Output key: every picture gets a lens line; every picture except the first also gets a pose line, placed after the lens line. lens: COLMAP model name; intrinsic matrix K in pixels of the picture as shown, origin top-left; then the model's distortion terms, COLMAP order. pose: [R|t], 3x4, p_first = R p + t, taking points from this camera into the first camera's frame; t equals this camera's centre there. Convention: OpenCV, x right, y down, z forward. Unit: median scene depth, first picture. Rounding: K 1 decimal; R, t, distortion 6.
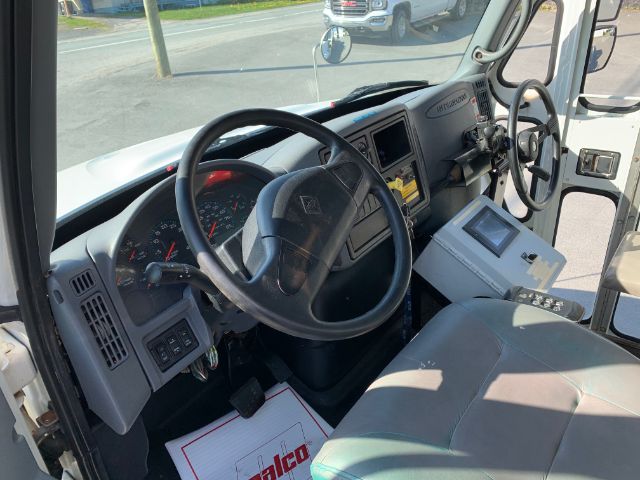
lens RADIAL K [[487.4, 0, 317.1], [0, 487.4, 241.0], [0, 0, 1]] dist [0.078193, -0.108569]
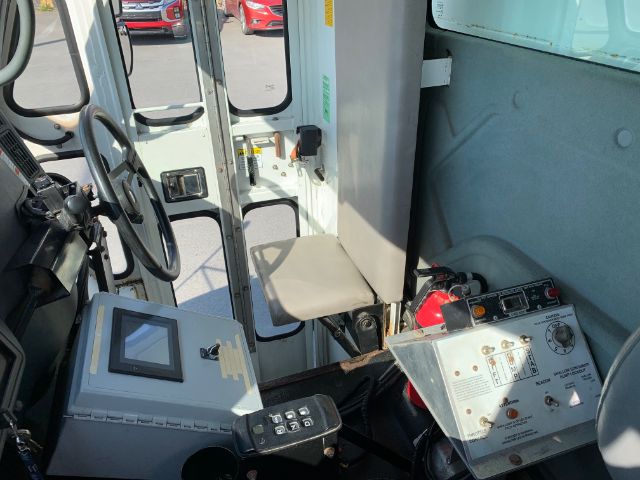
lens RADIAL K [[487.4, 0, 317.1], [0, 487.4, 241.0], [0, 0, 1]] dist [0.078193, -0.108569]
pose [[0.576918, -0.370764, 0.727804, 0.050710], [0.372161, 0.912496, 0.169846, -0.130246], [-0.727091, 0.172873, 0.664419, 0.298097]]
